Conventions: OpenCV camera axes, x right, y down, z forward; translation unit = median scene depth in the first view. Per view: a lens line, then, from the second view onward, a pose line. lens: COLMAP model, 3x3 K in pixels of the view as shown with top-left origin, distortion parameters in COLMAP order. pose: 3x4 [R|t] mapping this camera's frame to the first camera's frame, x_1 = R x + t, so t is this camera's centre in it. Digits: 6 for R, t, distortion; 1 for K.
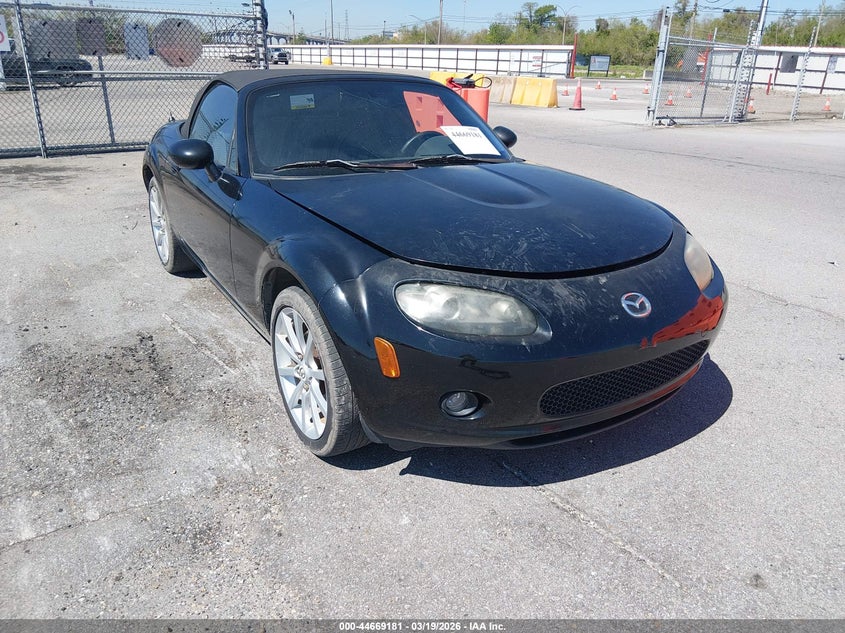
lens RADIAL K [[639.8, 0, 434.6], [0, 639.8, 316.2], [0, 0, 1]] dist [-0.005604, -0.004543]
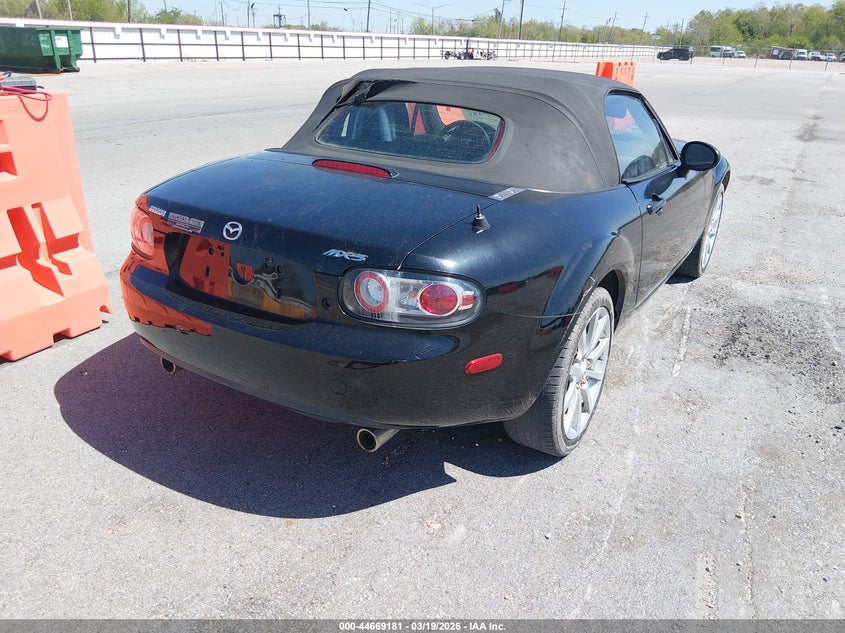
lens RADIAL K [[639.8, 0, 434.6], [0, 639.8, 316.2], [0, 0, 1]] dist [-0.005604, -0.004543]
pose [[-0.429154, -0.378242, 0.820219, -0.920725], [0.312278, 0.789961, 0.527678, -0.583308], [-0.847531, 0.482591, -0.220899, 1.381954]]
